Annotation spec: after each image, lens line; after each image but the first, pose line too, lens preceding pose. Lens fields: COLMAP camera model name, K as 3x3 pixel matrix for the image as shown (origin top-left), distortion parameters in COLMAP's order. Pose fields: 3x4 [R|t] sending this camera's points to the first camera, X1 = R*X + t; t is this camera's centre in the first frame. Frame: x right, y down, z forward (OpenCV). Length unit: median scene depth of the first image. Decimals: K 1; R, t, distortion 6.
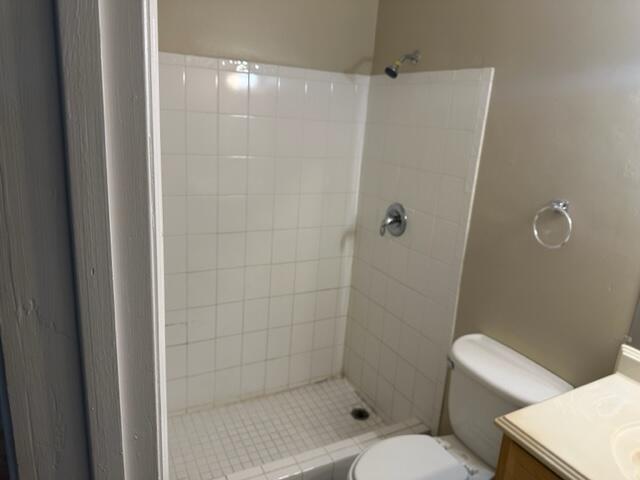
lens RADIAL K [[447.7, 0, 322.3], [0, 447.7, 235.0], [0, 0, 1]] dist [0.058029, -0.076560]
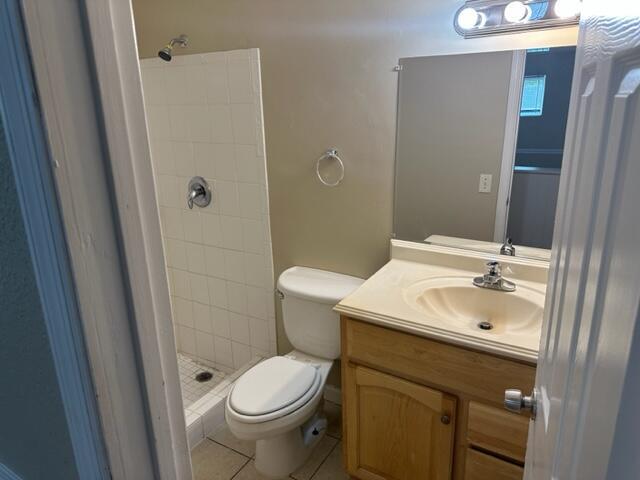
lens RADIAL K [[447.7, 0, 313.8], [0, 447.7, 241.0], [0, 0, 1]] dist [0.058029, -0.076560]
pose [[0.852249, -0.229756, 0.469983, -0.157175], [0.209265, 0.973111, 0.096241, 0.037854], [-0.479457, 0.016329, 0.877413, -0.103249]]
